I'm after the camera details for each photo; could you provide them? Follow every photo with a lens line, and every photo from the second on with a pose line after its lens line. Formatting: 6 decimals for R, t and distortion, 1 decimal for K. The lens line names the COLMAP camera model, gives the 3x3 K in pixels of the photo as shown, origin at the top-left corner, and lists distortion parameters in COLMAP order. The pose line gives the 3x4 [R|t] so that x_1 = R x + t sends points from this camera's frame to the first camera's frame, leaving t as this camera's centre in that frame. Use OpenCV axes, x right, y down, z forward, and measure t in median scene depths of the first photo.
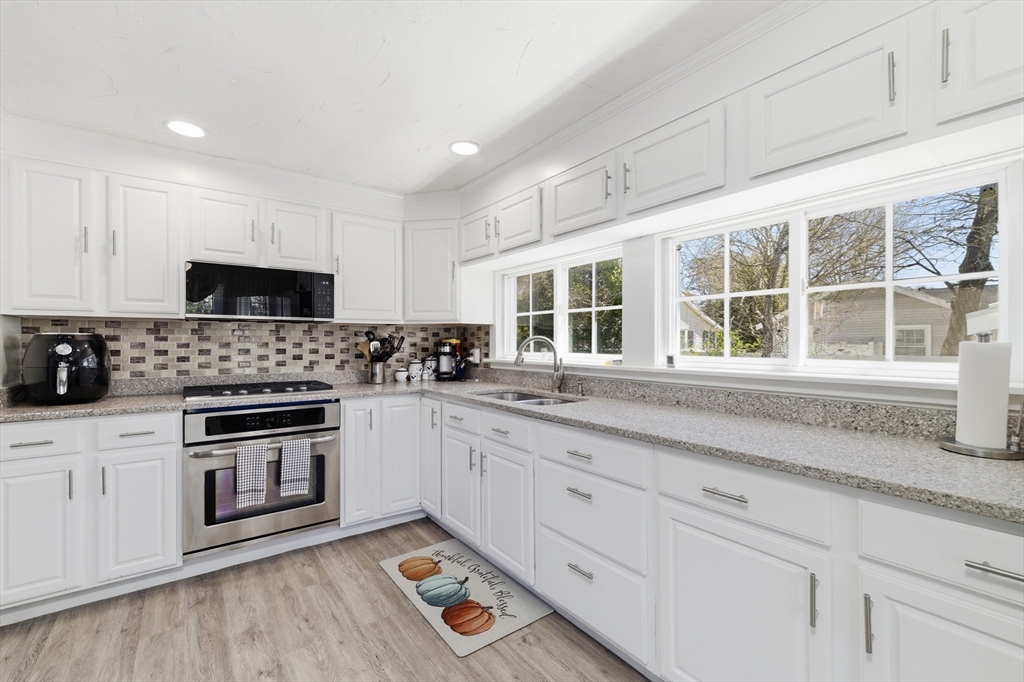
lens RADIAL K [[437.5, 0, 505.5], [0, 437.5, 343.6], [0, 0, 1]] dist [0.002569, -0.000018]
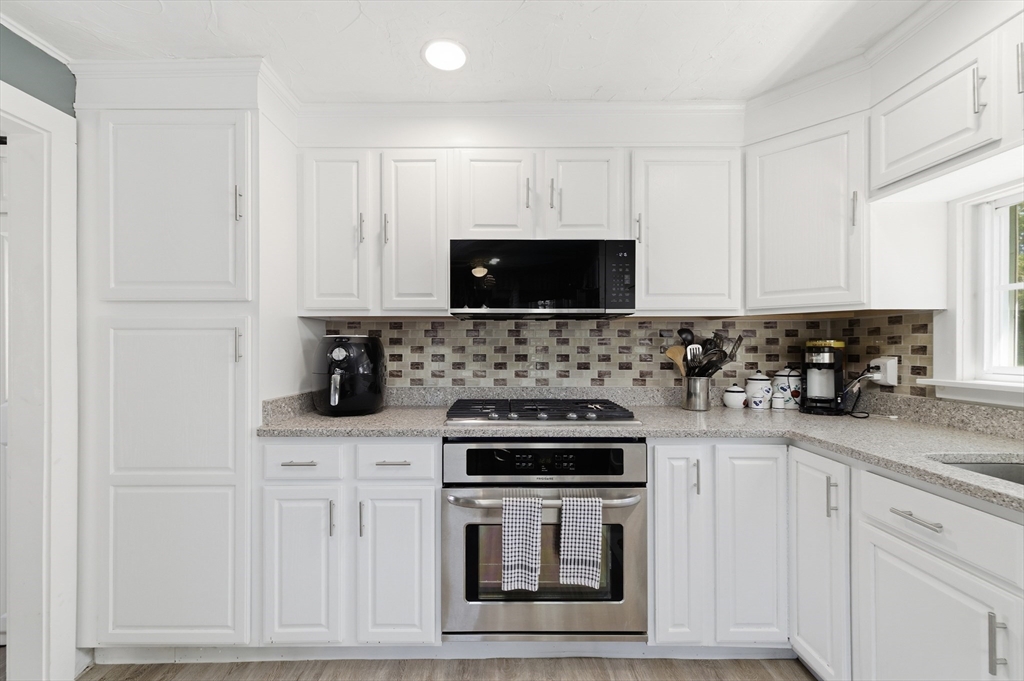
lens RADIAL K [[437.5, 0, 505.5], [0, 437.5, 343.1], [0, 0, 1]] dist [0.002569, -0.000018]
pose [[0.814492, -0.003727, -0.580162, -0.176579], [-0.002093, 0.999954, -0.009362, -0.000429], [0.580170, 0.008840, 0.814447, 0.370212]]
